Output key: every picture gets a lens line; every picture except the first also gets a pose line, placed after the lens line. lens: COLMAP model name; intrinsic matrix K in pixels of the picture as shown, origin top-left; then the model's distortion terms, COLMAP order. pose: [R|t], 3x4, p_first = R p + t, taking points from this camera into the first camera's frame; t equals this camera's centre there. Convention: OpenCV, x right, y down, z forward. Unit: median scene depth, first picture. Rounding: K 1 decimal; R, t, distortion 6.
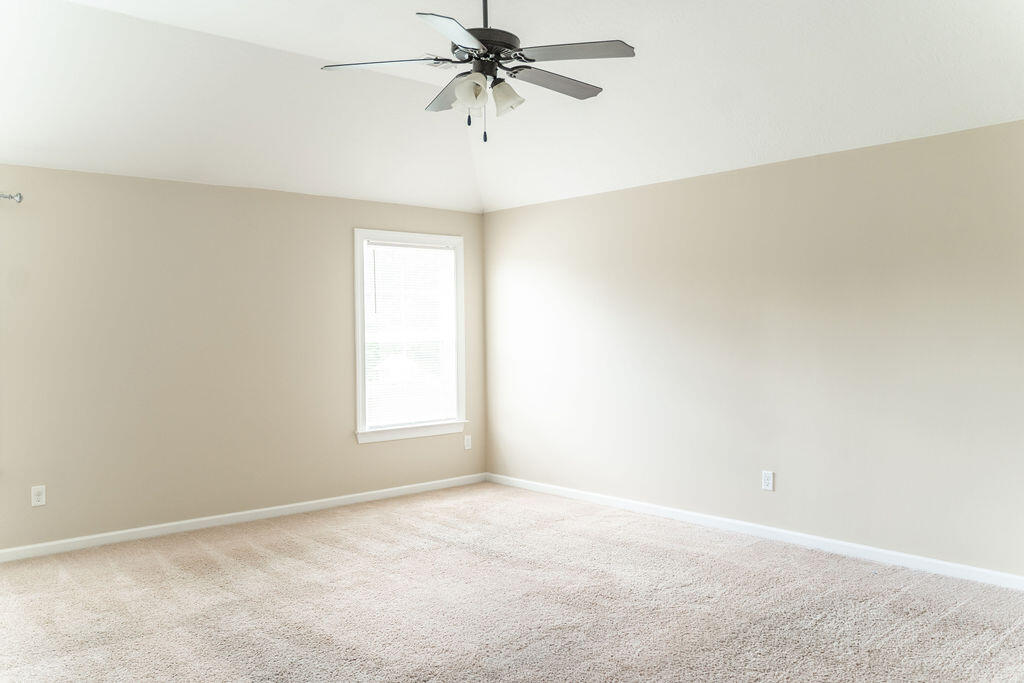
lens RADIAL K [[820.7, 0, 509.9], [0, 820.7, 342.2], [0, 0, 1]] dist [-0.006465, -0.000469]
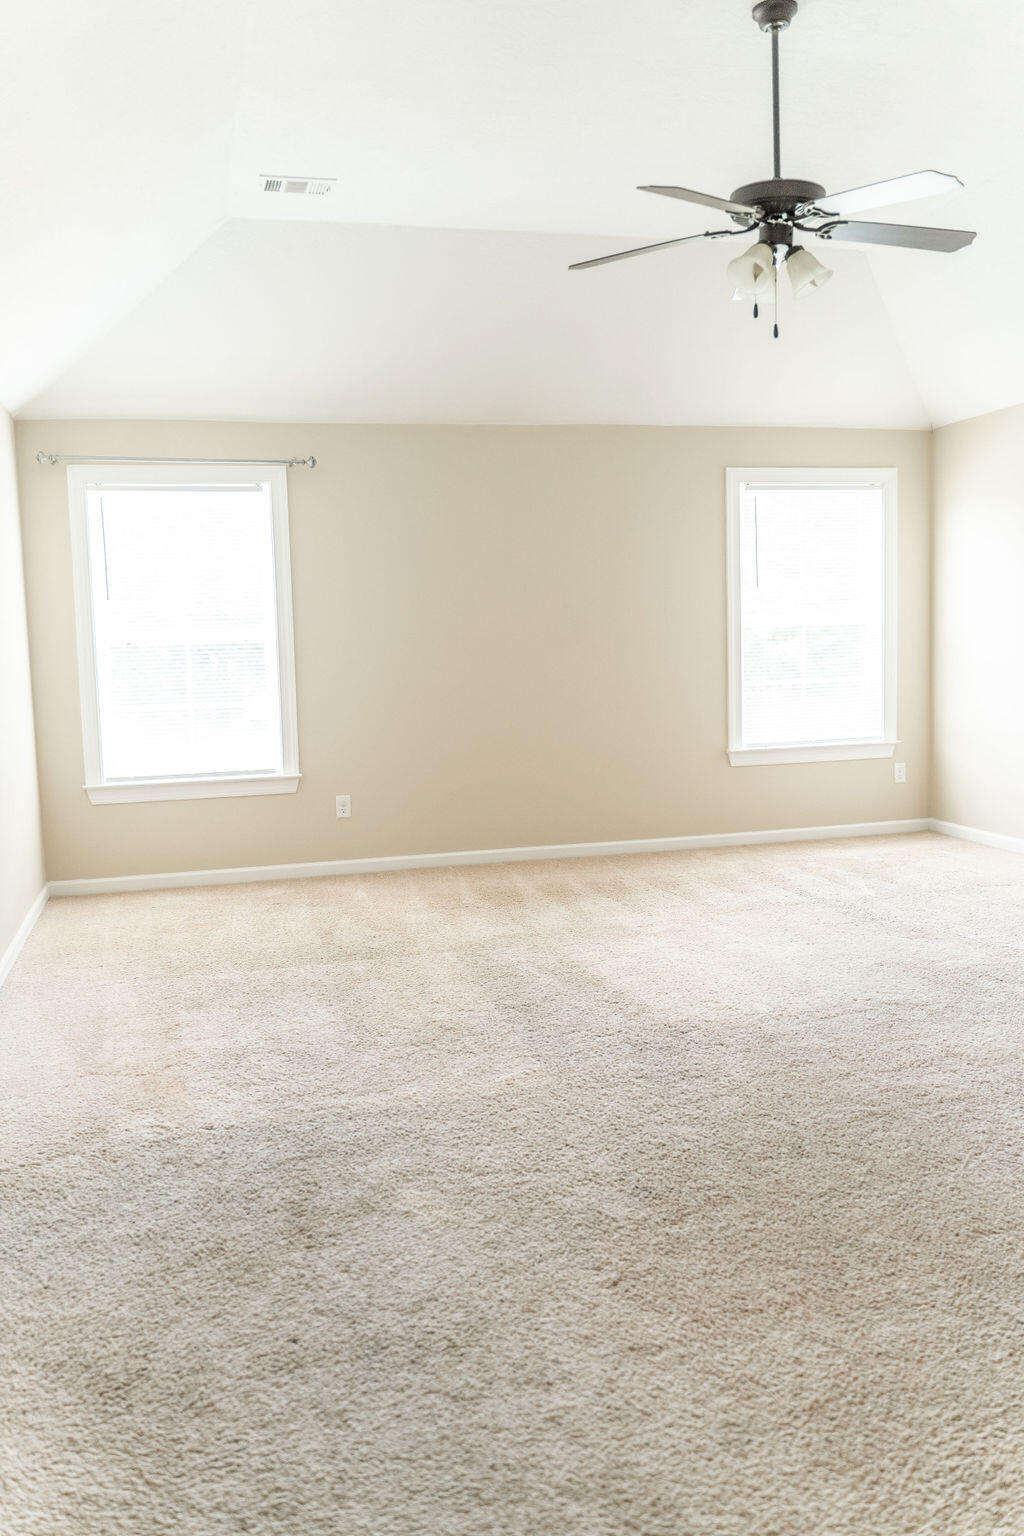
lens RADIAL K [[1231.1, 0, 514.1], [0, 1231.1, 764.6], [0, 0, 1]] dist [-0.006465, -0.000469]
pose [[0.891012, 0.032043, -0.452848, 0.216238], [0.012367, 0.995423, 0.094769, 0.023963], [0.453812, -0.090040, 0.886537, -0.097388]]
